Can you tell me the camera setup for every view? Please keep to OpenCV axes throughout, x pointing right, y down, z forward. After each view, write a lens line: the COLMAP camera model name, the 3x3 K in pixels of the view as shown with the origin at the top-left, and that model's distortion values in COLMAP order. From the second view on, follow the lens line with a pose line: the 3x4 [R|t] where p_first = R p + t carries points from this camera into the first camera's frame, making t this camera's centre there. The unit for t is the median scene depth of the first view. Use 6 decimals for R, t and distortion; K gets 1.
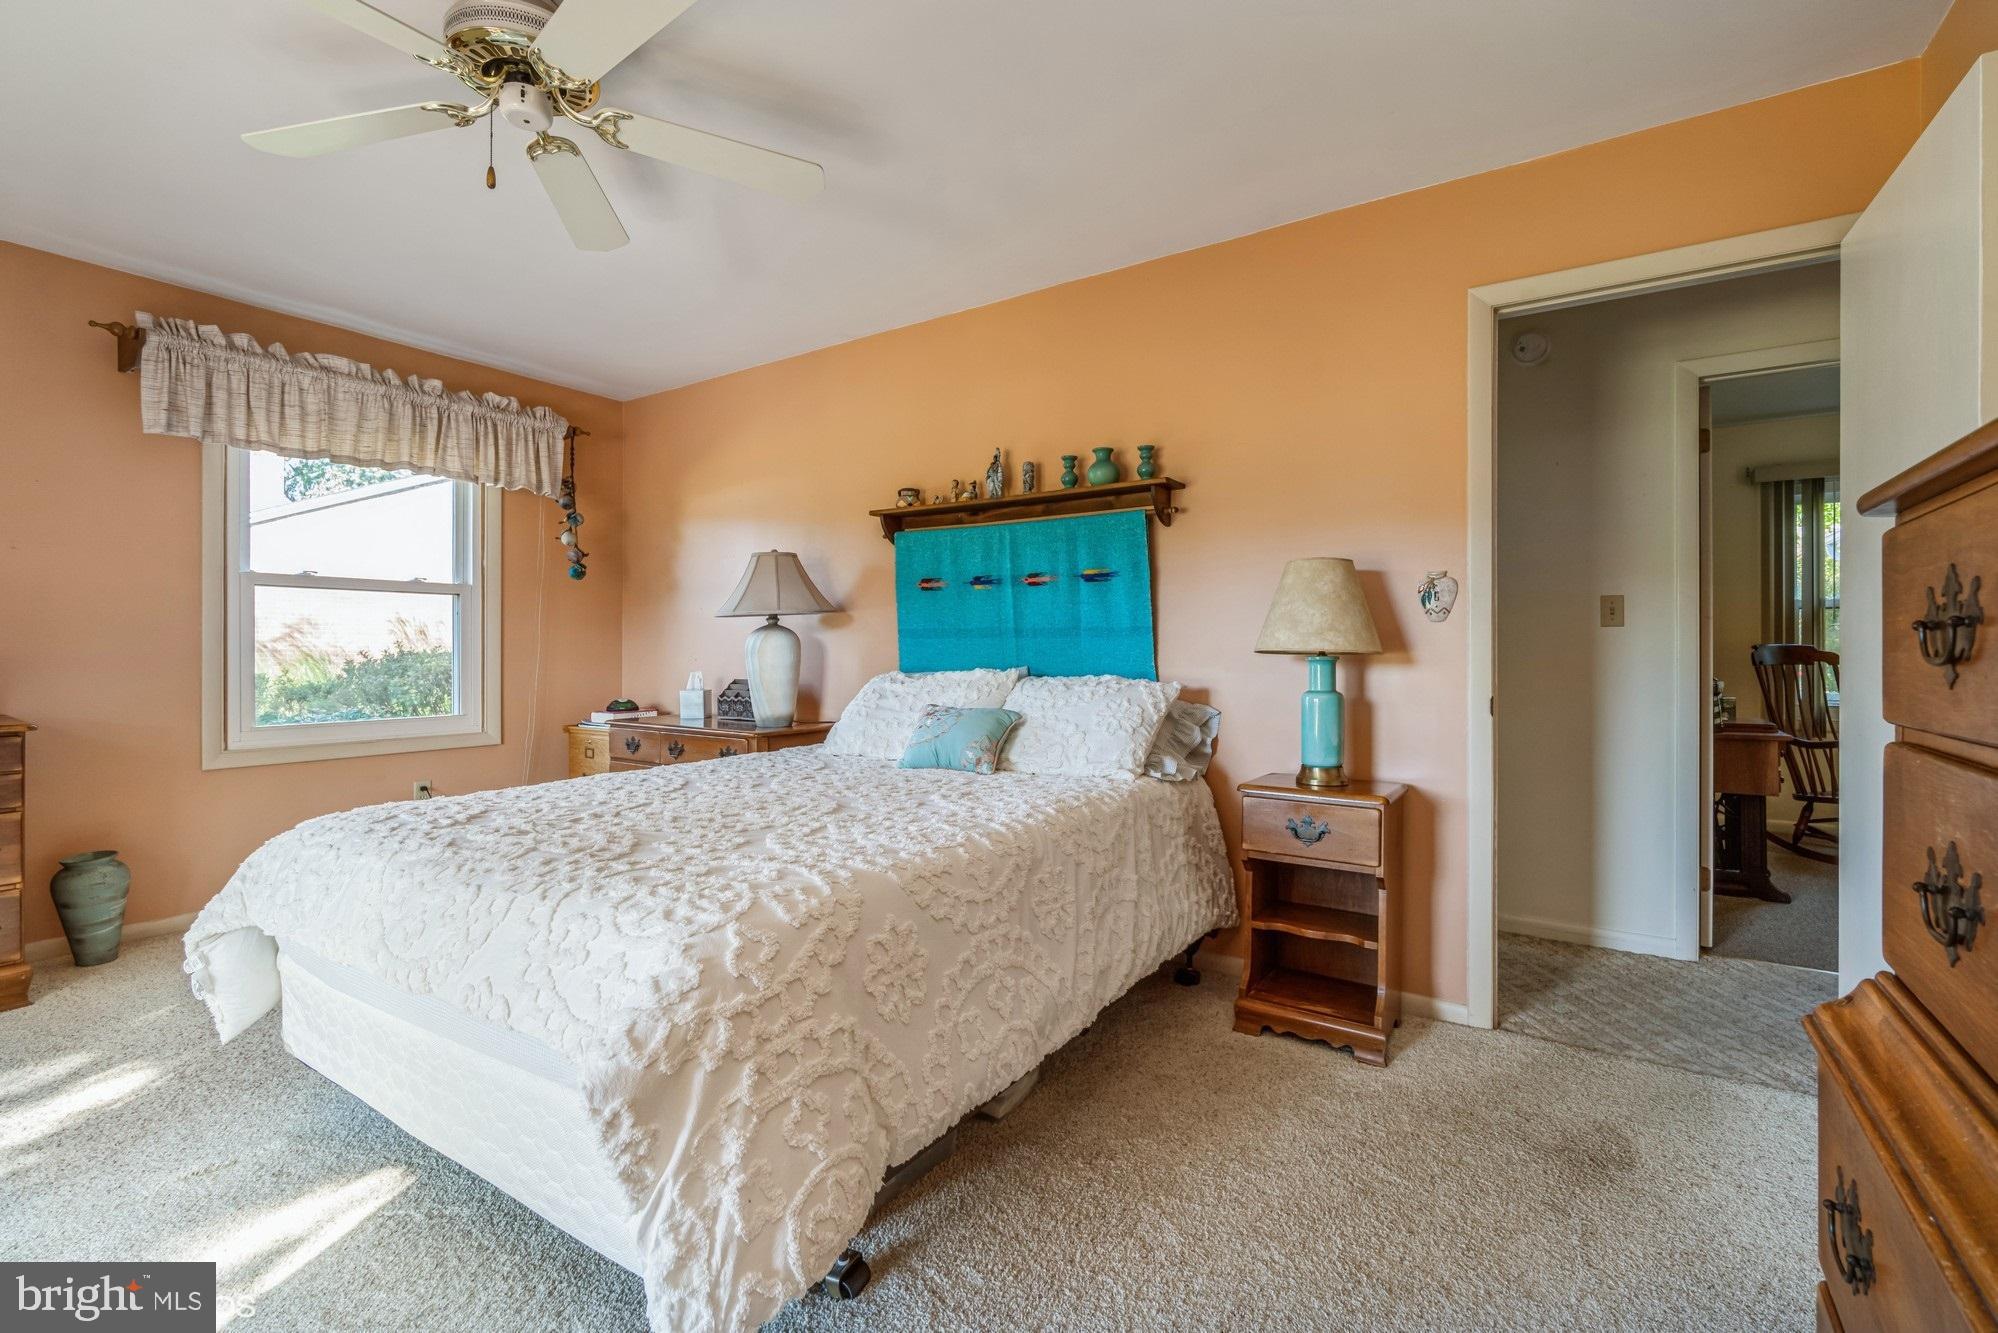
lens RADIAL K [[863.6, 0, 1001.1], [0, 863.6, 653.8], [0, 0, 1]] dist [-0.001852, -0.000221]
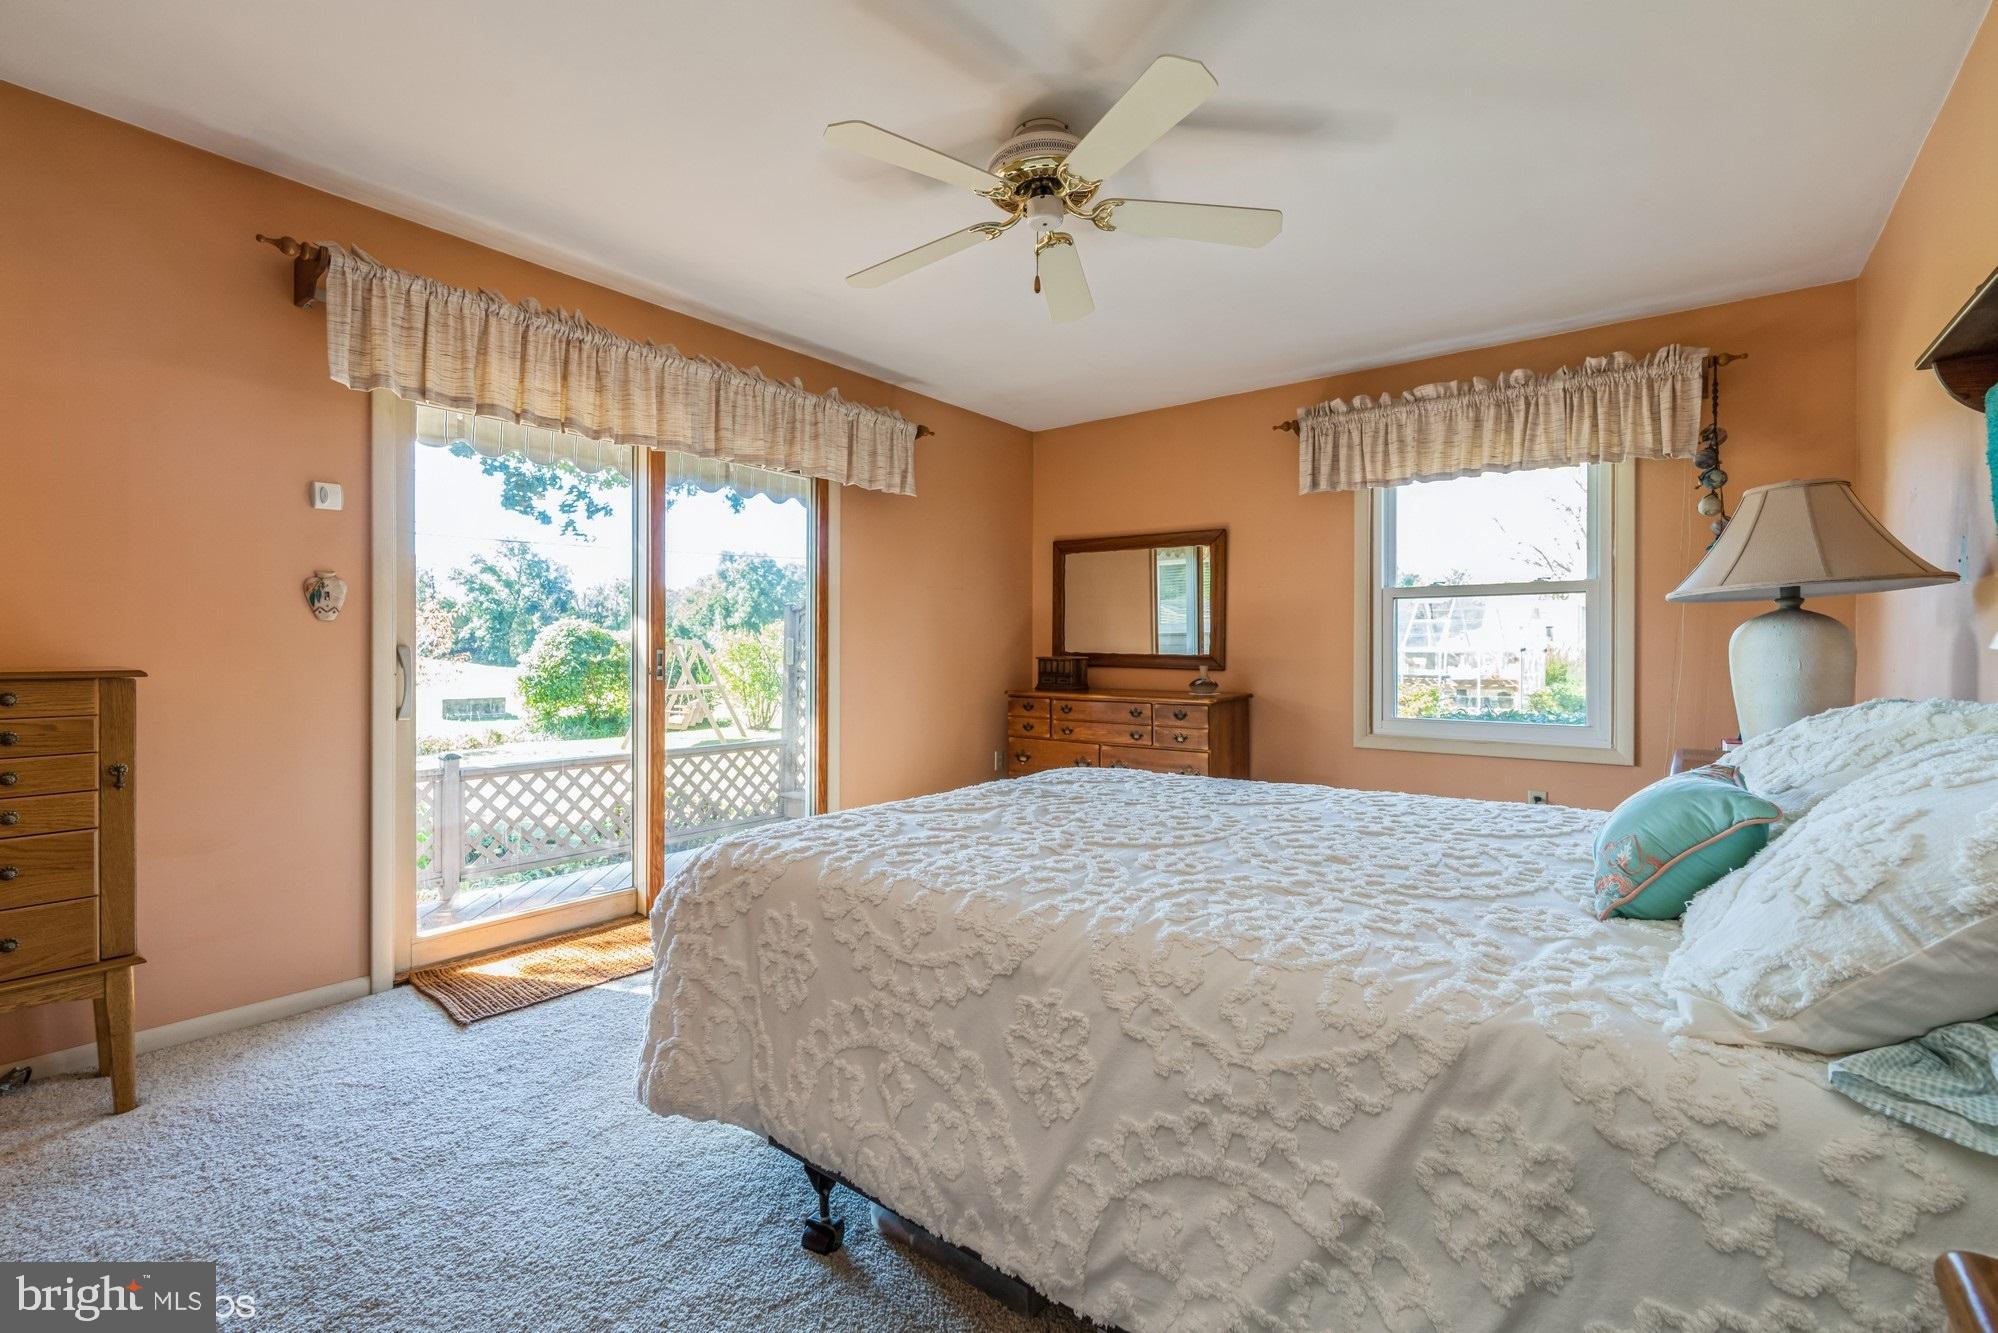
lens RADIAL K [[867.8, 0, 998.9], [0, 867.8, 655.8], [0, 0, 1]] dist [-0.002902, 0.000037]
pose [[-0.065844, 0.004115, -0.997821, 0.381858], [-0.007639, 0.999960, 0.004628, -0.001951], [0.997801, 0.007927, -0.065810, 0.557149]]
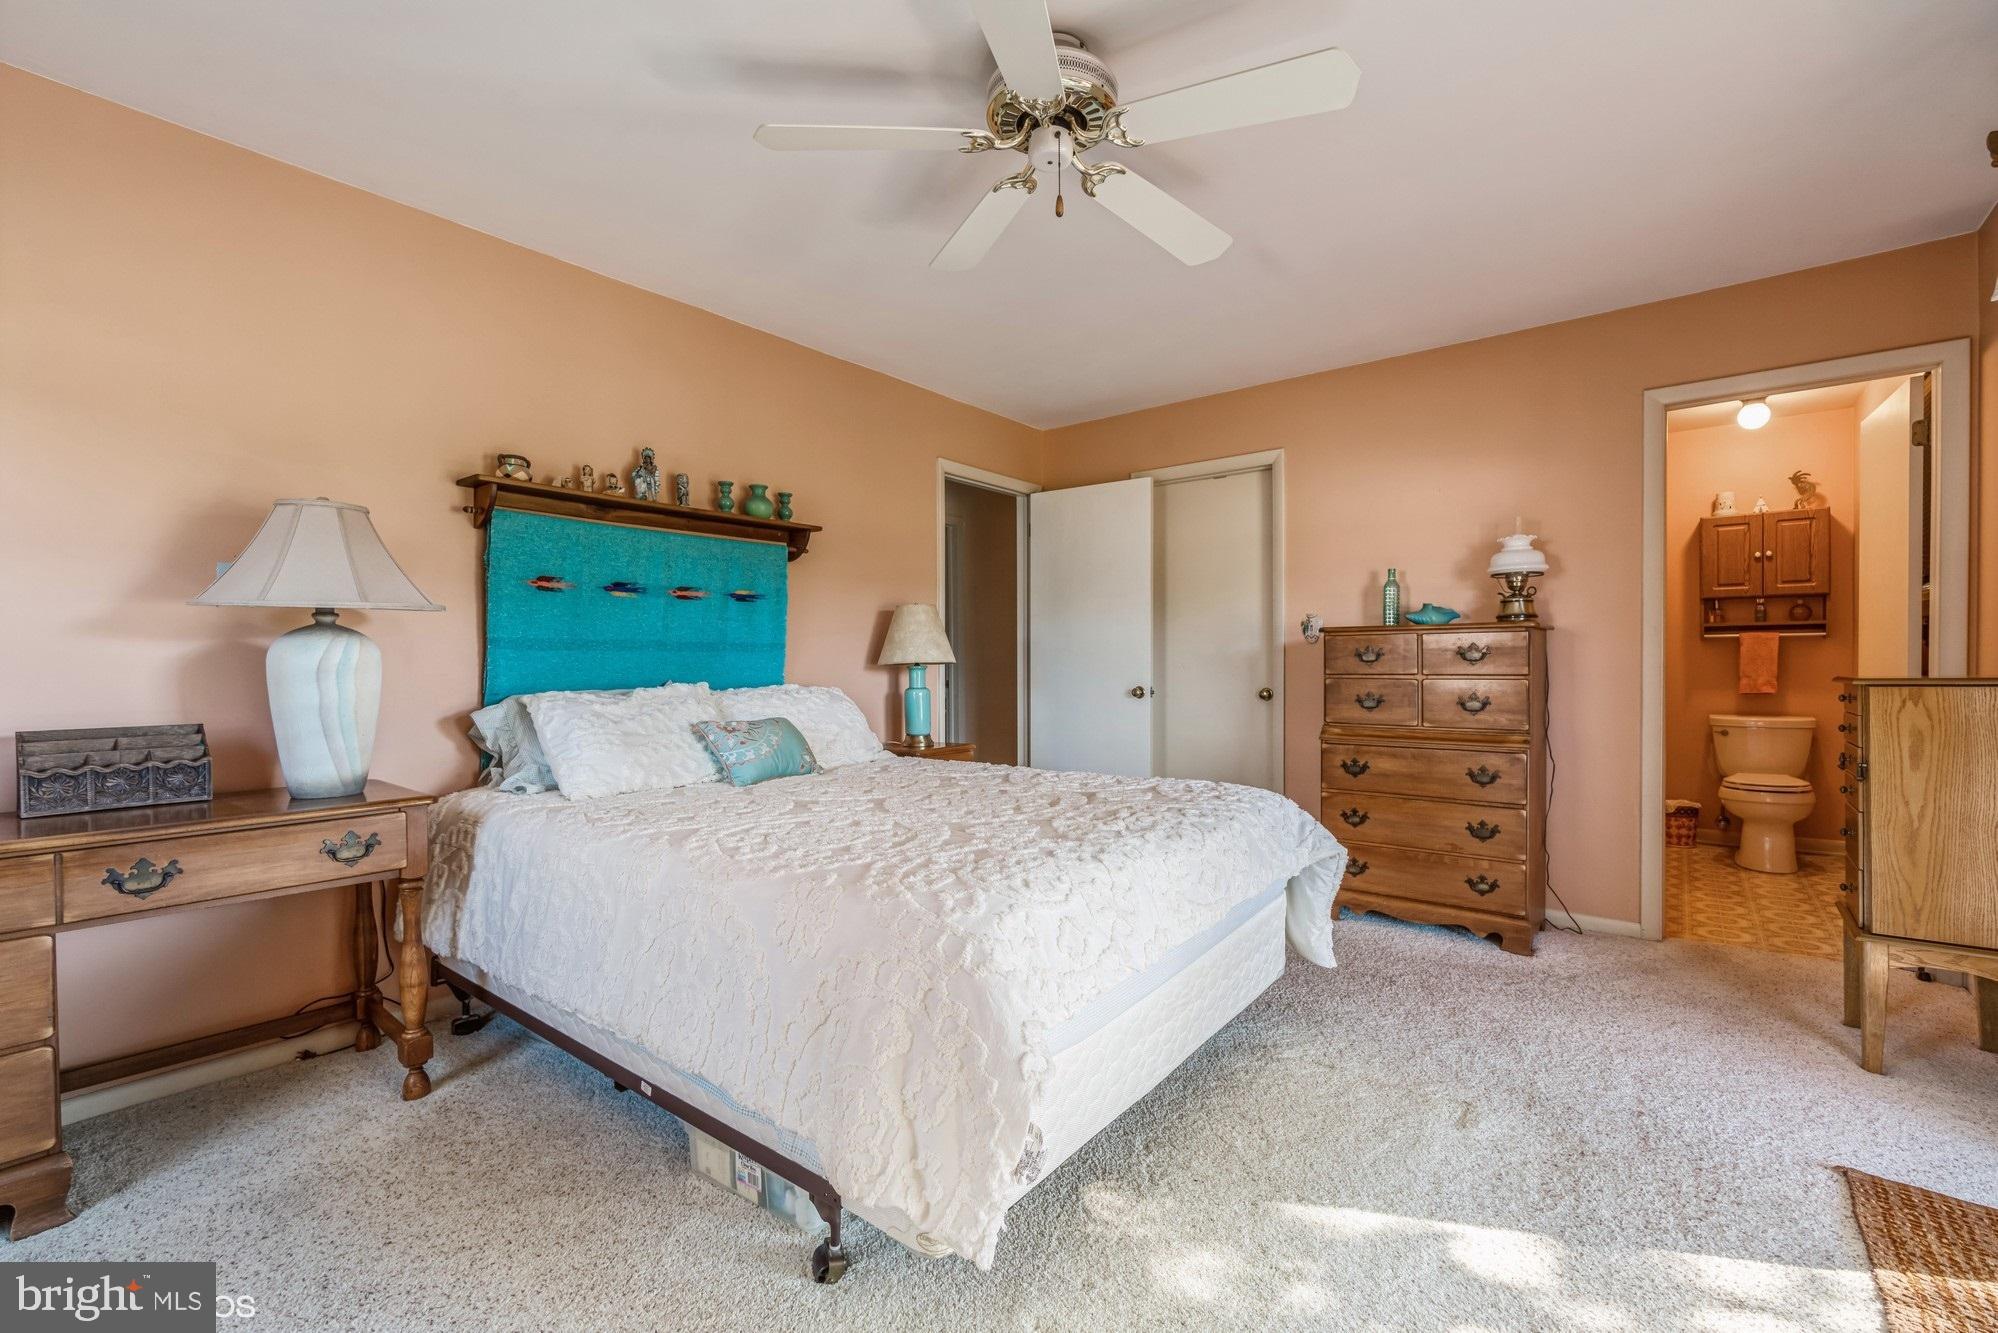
lens RADIAL K [[851.1, 0, 999.0], [0, 851.1, 666.5], [0, 0, 1]] dist [0.001976, 0.000125]
pose [[0.064528, -0.013058, 0.997830, -0.870147], [0.008901, 0.999882, 0.012509, -0.009770], [-0.997876, 0.008074, 0.064636, 0.545418]]
